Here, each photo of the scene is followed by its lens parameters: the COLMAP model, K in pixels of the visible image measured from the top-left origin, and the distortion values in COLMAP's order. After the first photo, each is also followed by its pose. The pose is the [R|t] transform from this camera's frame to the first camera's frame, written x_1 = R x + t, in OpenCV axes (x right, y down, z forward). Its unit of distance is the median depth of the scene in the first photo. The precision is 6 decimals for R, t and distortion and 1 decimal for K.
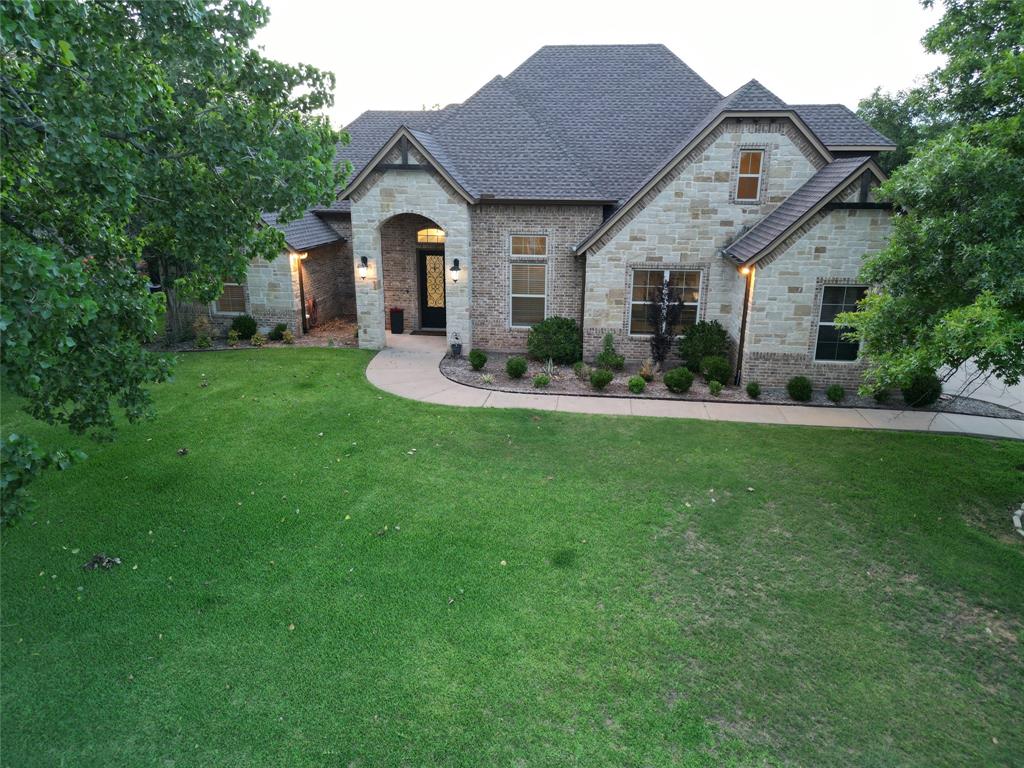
lens RADIAL K [[719.2, 0, 522.3], [0, 719.2, 386.3], [0, 0, 1]] dist [0.066534, -0.048437]
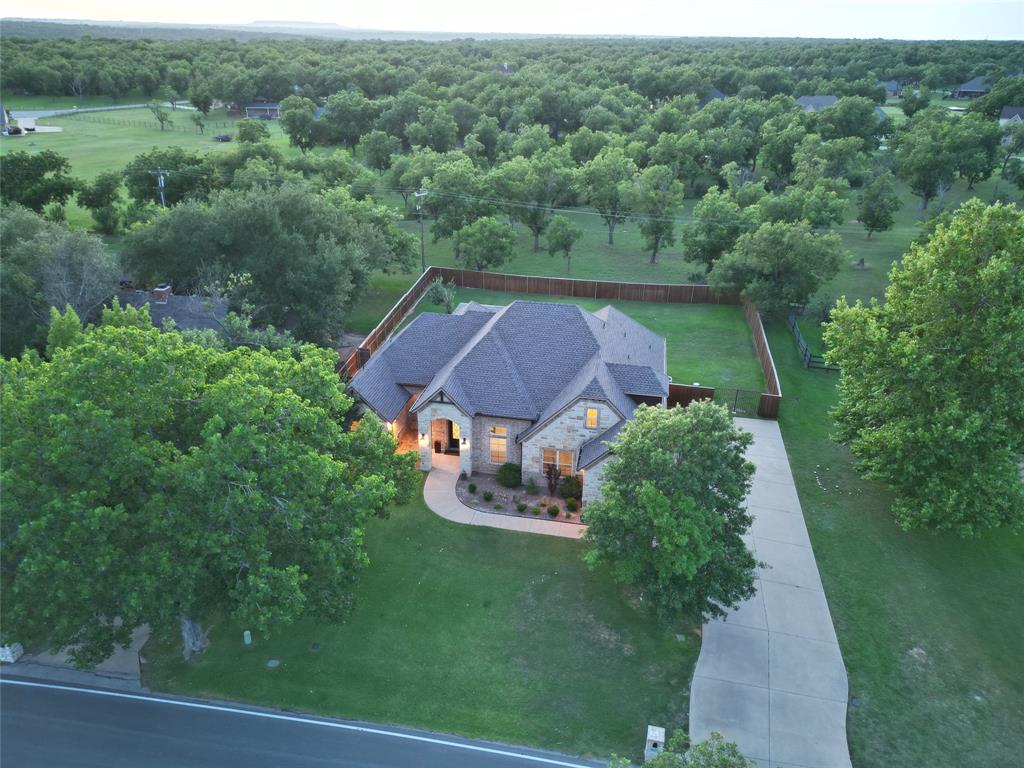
lens RADIAL K [[719.2, 0, 522.3], [0, 719.2, 386.3], [0, 0, 1]] dist [0.066534, -0.048437]
pose [[0.997580, 0.037051, -0.058835, 0.218000], [-0.026009, 0.983611, 0.178420, -0.763740], [0.064481, -0.176458, 0.982194, -1.172151]]
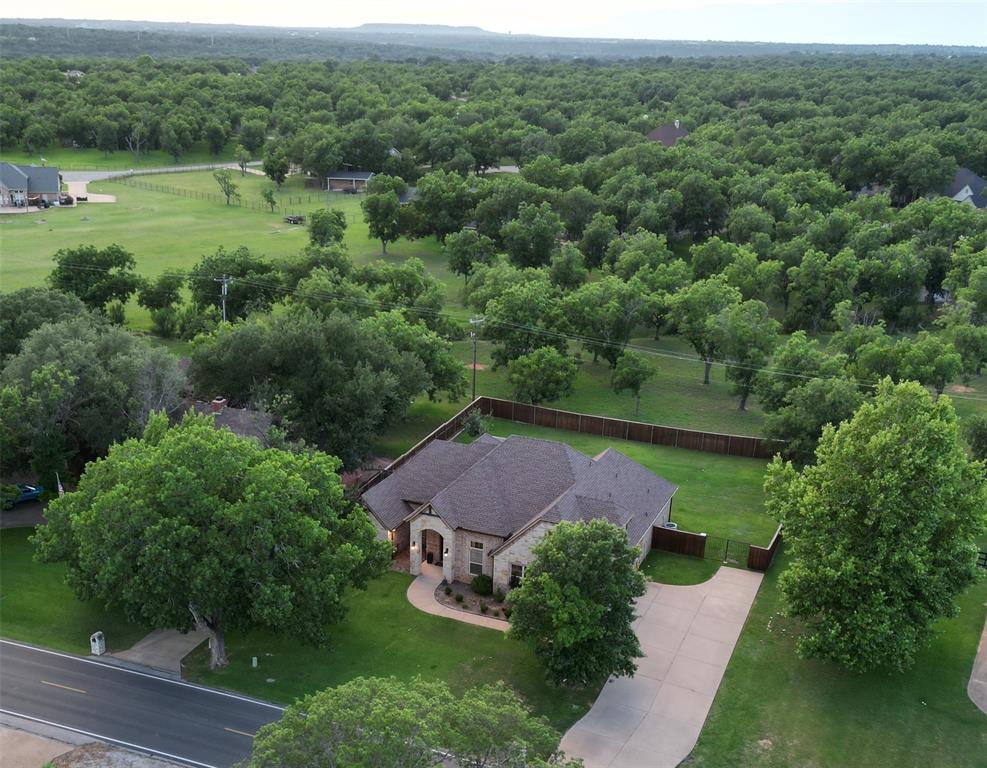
lens RADIAL K [[1179.1, 0, 490.9], [0, 1179.1, 519.4], [0, 0, 1]] dist [0.088319, -0.057239]
pose [[0.957356, 0.127062, -0.259469, 1.176832], [-0.094044, 0.986239, 0.135970, -0.899025], [0.273176, -0.105770, 0.956132, -3.070443]]
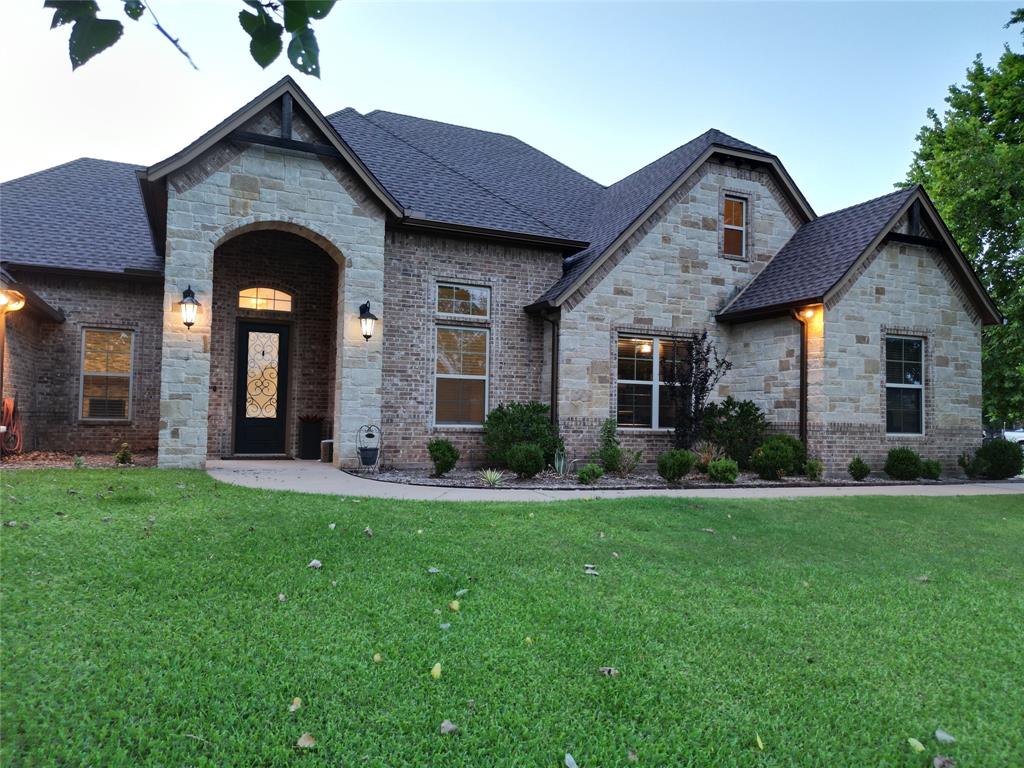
lens RADIAL K [[719.2, 0, 522.3], [0, 719.2, 386.3], [0, 0, 1]] dist [0.066534, -0.048437]
pose [[0.864607, 0.029476, 0.501583, -0.289993], [0.130466, 0.950866, -0.280770, 0.075875], [-0.485214, 0.308195, 0.818280, 0.490857]]
